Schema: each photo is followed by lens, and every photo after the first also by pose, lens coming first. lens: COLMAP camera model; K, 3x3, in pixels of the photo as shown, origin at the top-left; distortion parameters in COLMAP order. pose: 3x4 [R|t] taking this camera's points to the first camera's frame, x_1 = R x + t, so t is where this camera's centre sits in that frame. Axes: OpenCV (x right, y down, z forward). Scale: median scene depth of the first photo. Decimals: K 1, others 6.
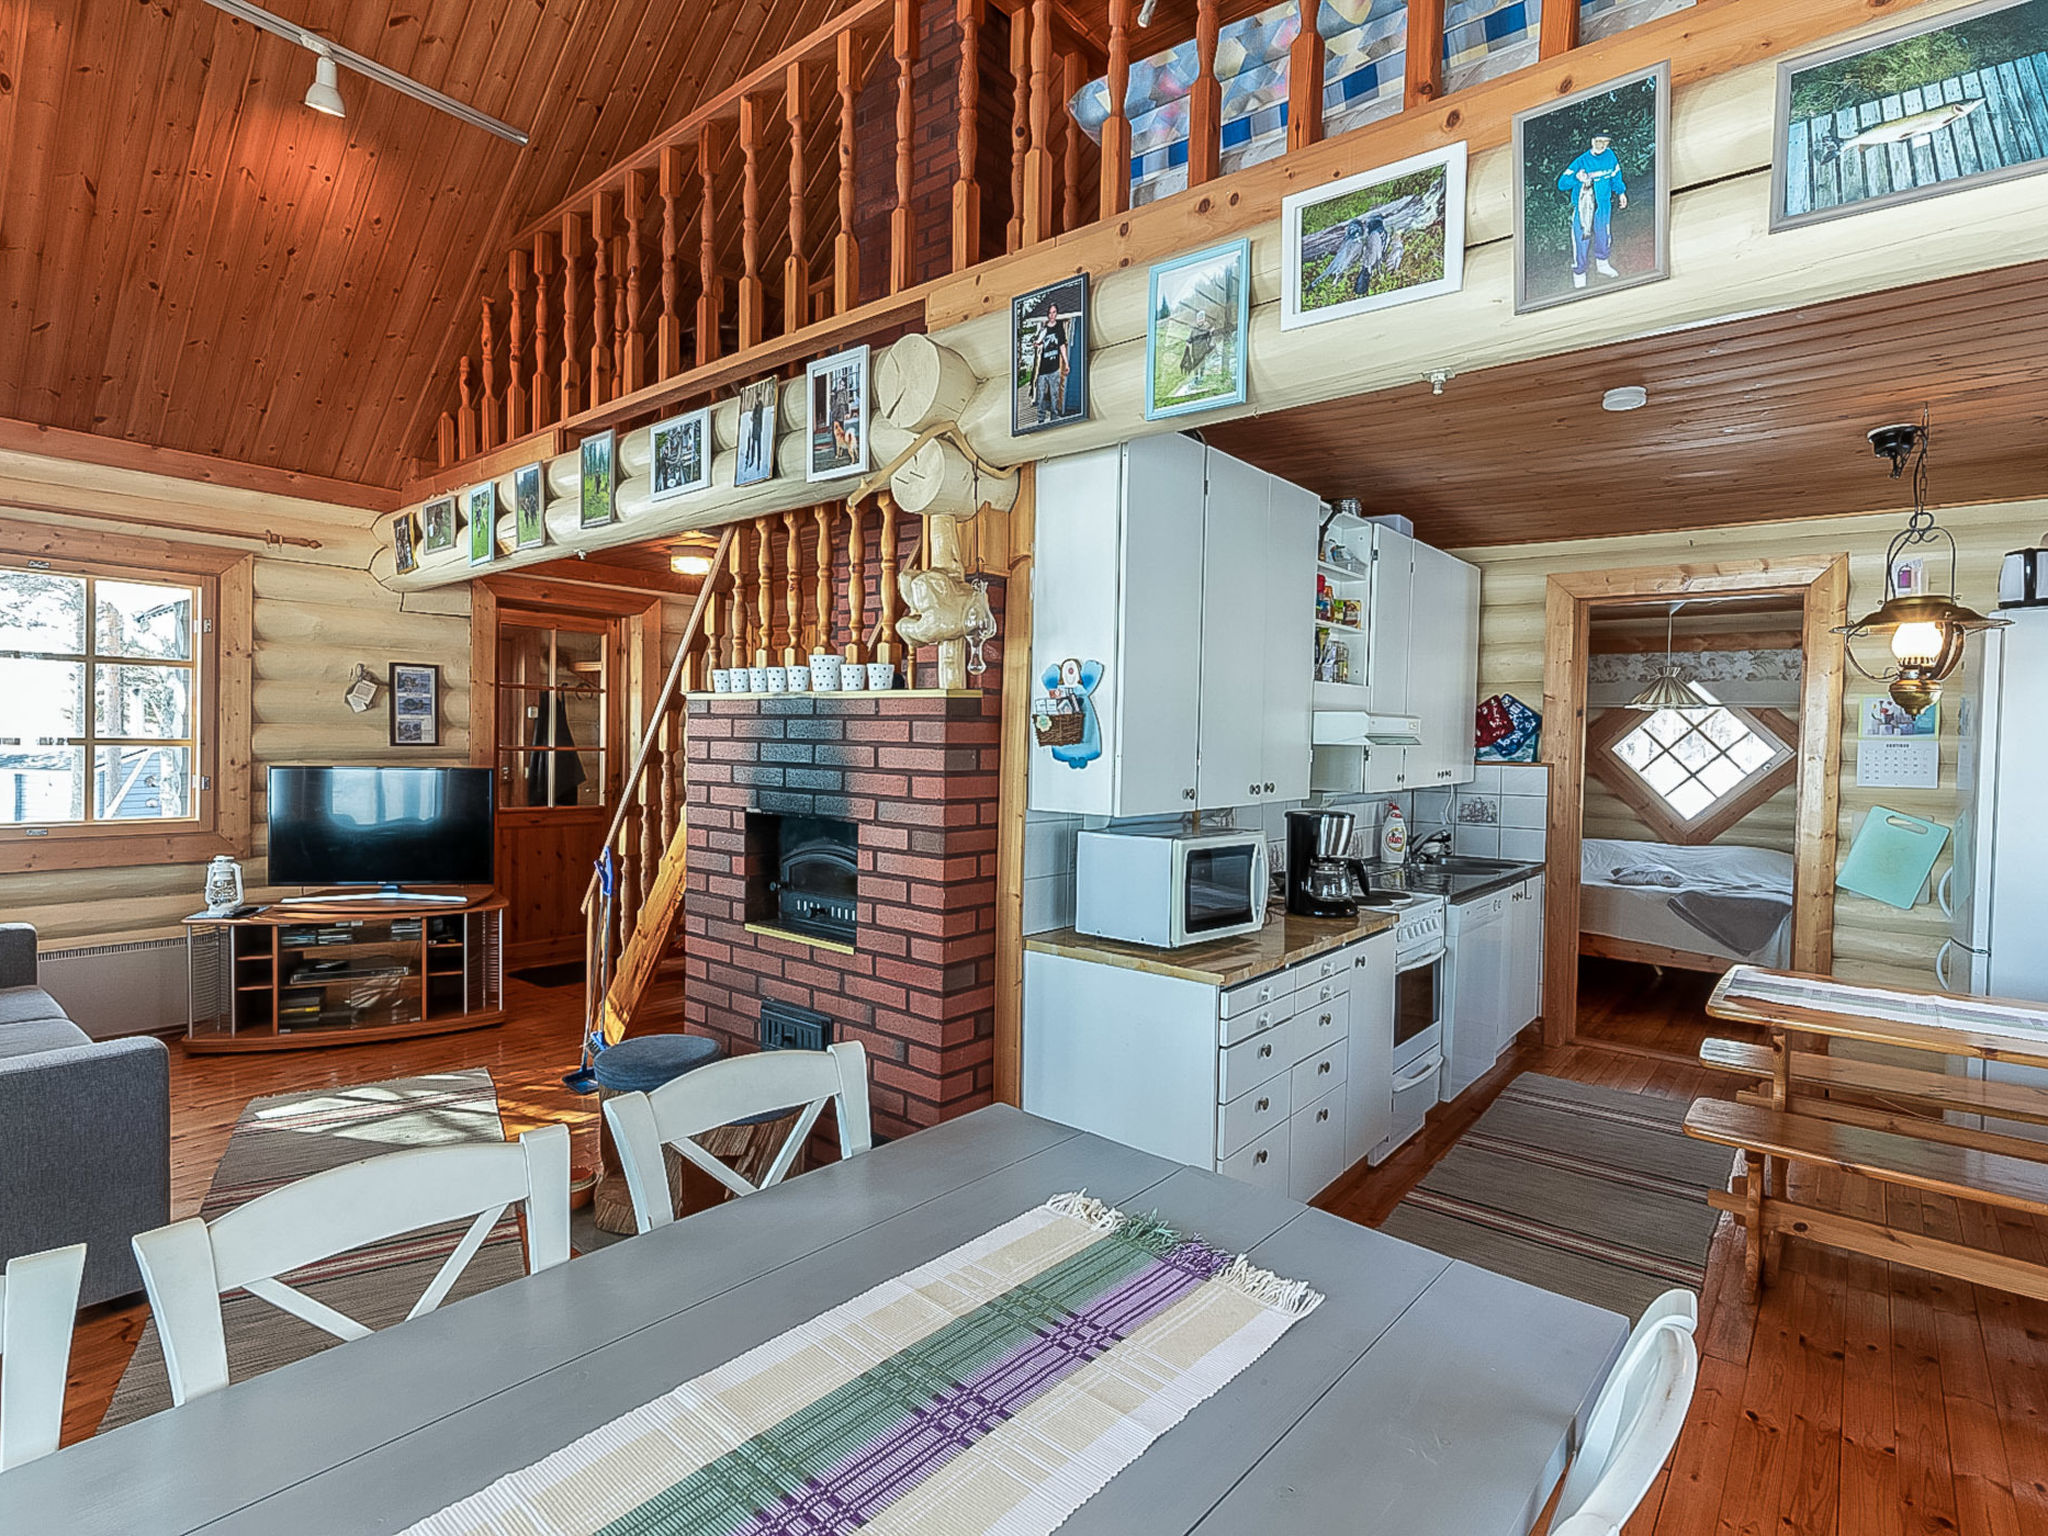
lens RADIAL K [[1035.5, 0, 1025.4], [0, 1035.5, 760.9], [0, 0, 1]] dist [0.000663, 0.000174]
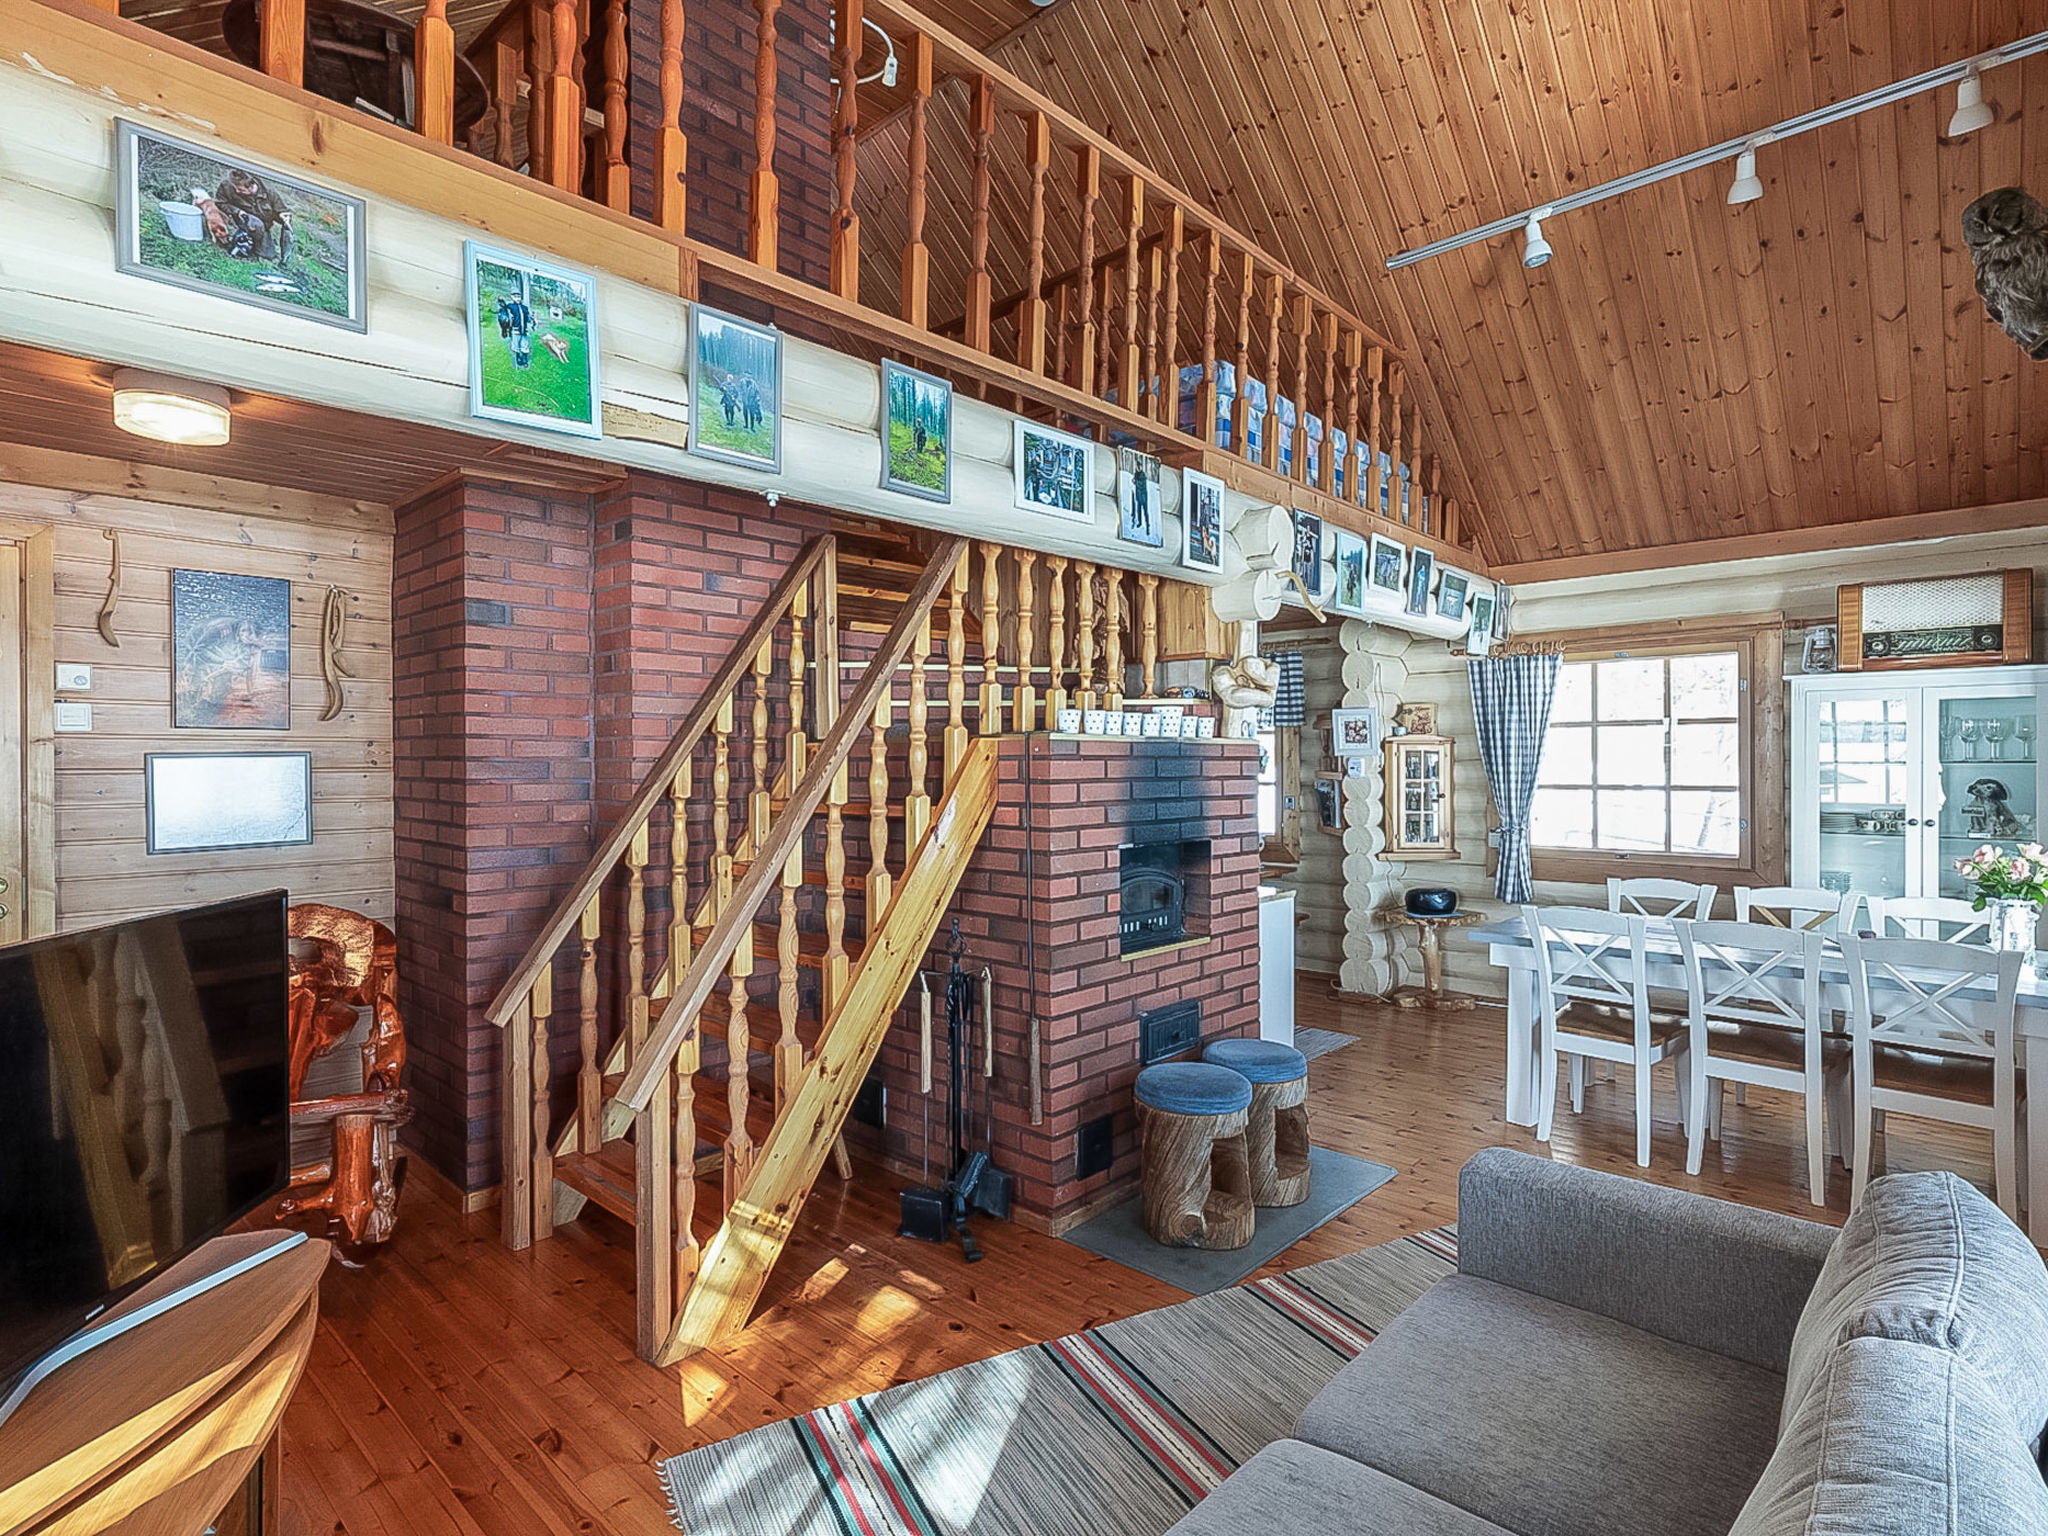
lens RADIAL K [[1035.5, 0, 1027.8], [0, 1035.5, 766.2], [0, 0, 1]] dist [0.000663, 0.000174]
pose [[0.062496, -0.019289, 0.997859, -1.336112], [0.032148, 0.999333, 0.017304, -0.056180], [-0.997527, 0.030997, 0.063075, 1.039133]]
